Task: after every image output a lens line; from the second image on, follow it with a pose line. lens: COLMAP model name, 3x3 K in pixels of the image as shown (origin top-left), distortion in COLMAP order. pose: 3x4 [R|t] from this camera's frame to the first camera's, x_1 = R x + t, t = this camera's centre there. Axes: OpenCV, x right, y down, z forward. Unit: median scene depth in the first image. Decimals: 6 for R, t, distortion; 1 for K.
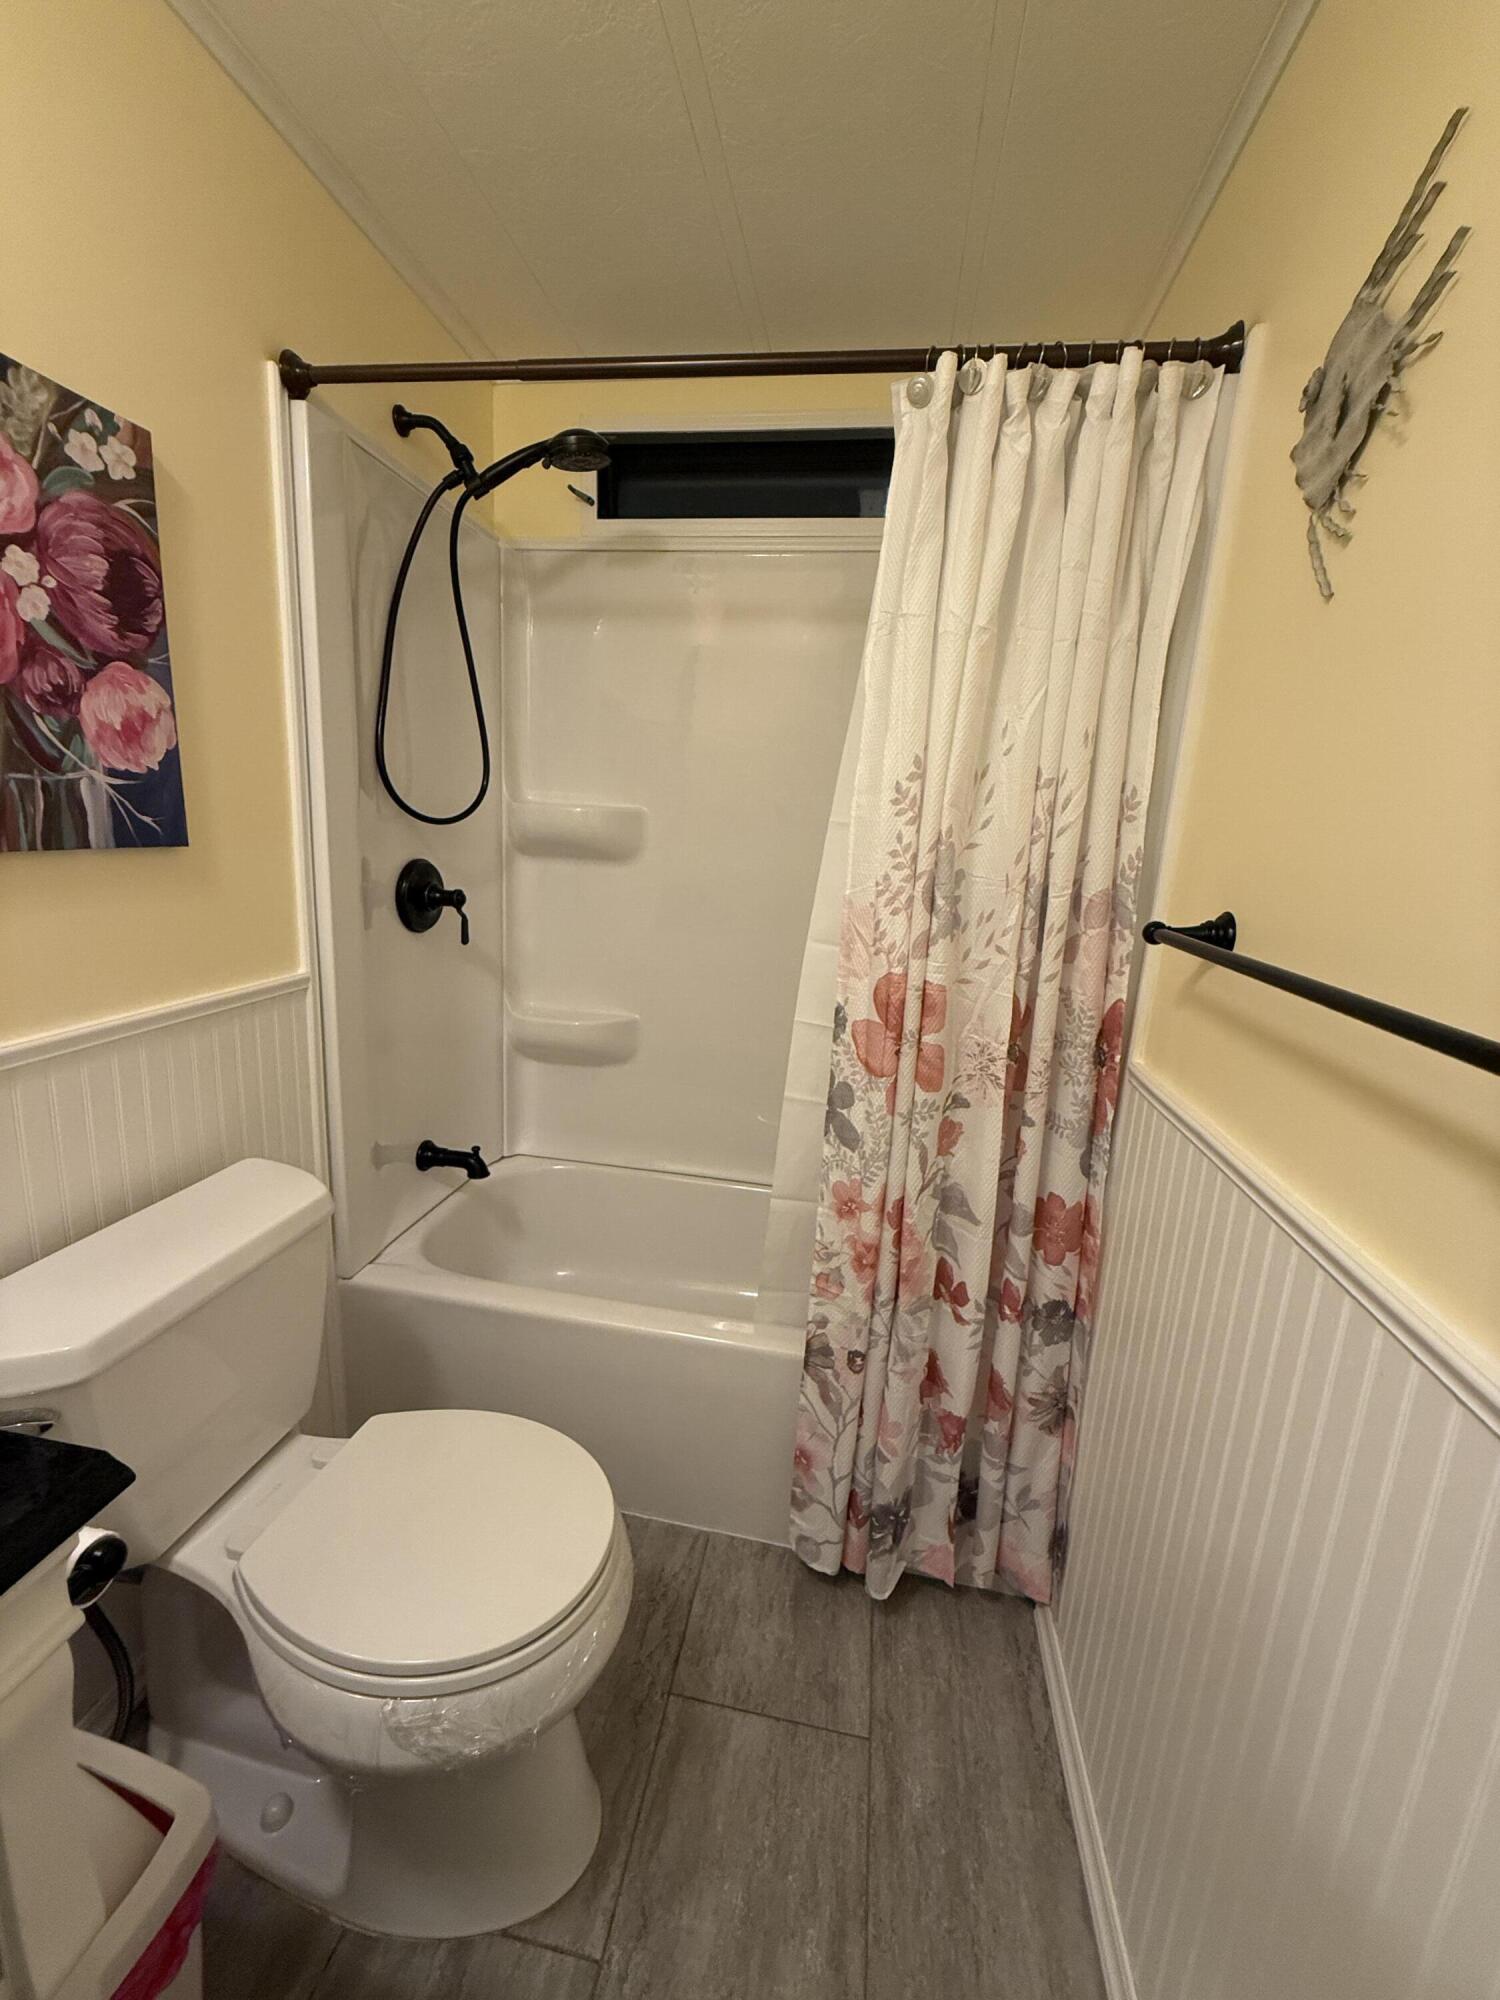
lens RADIAL K [[795.0, 0, 751.0], [0, 795.0, 994.7], [0, 0, 1]] dist [-0.001640, 0.001018]
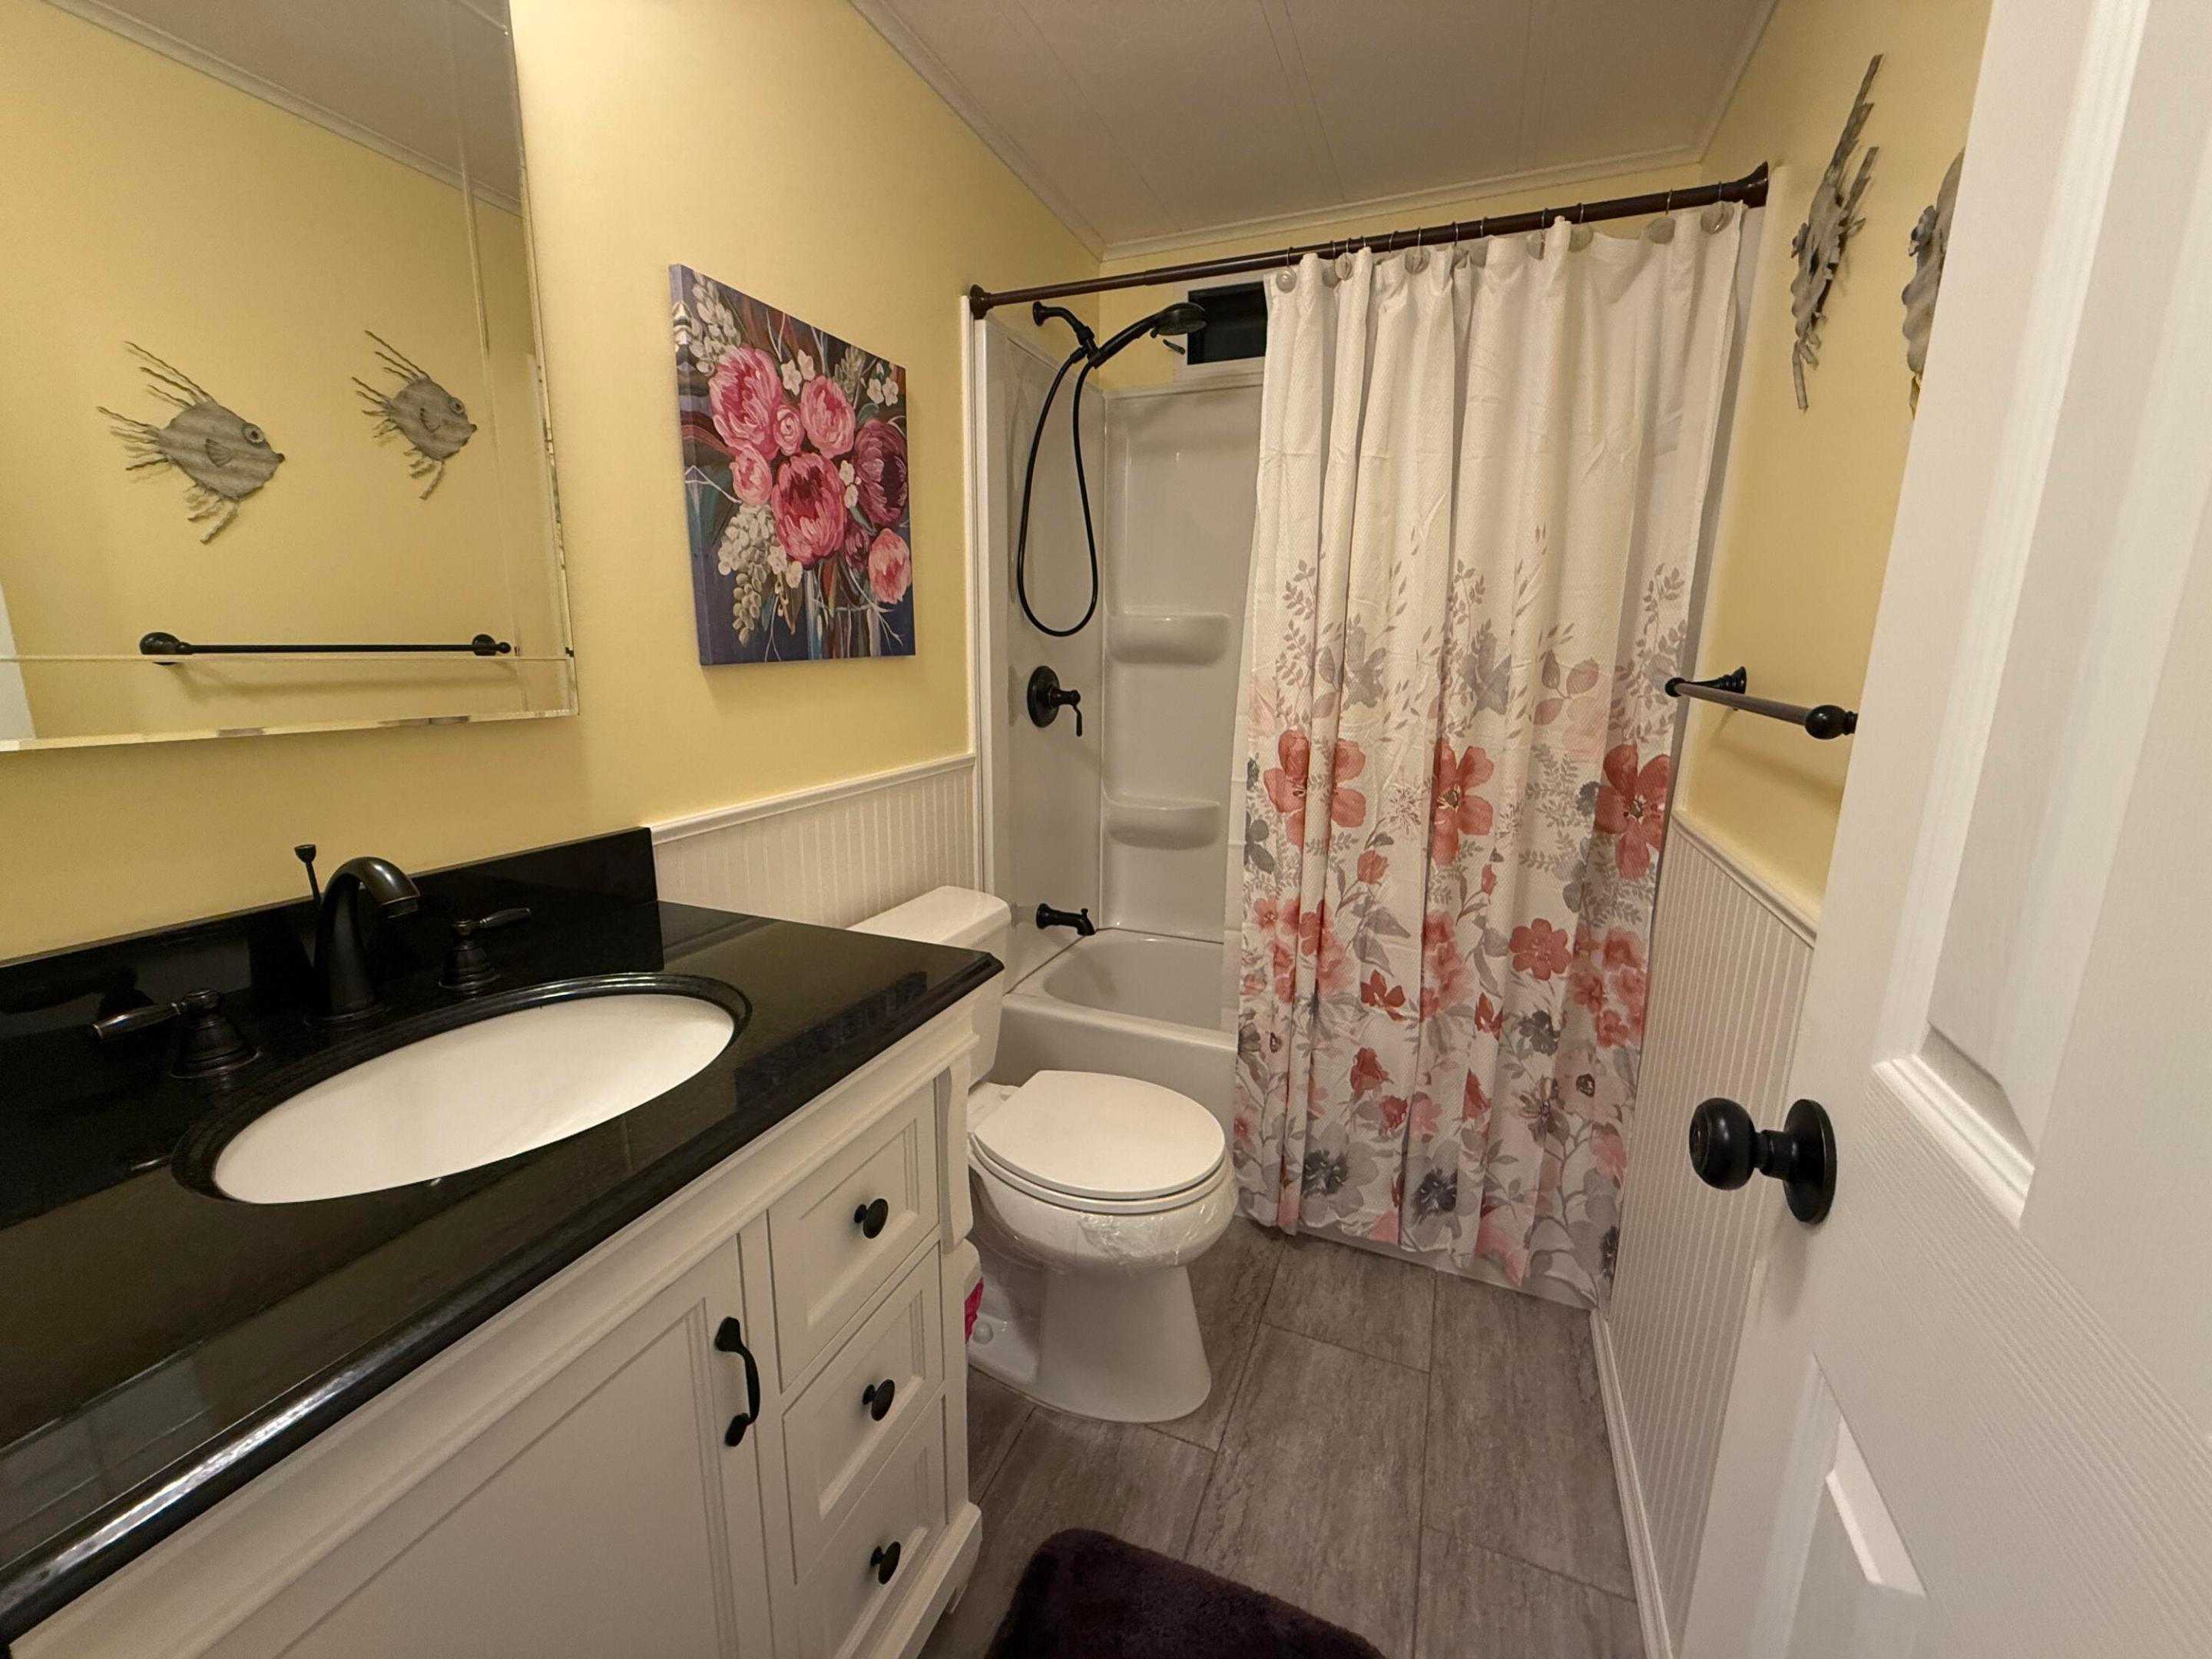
lens RADIAL K [[879.3, 0, 1103.5], [0, 879.3, 831.5], [0, 0, 1]] dist [-0.001640, 0.001018]
pose [[0.972954, 0.002083, -0.230988, -0.027580], [-0.002098, 0.999998, 0.000183, 0.124542], [0.230987, 0.000307, 0.972957, -0.435179]]
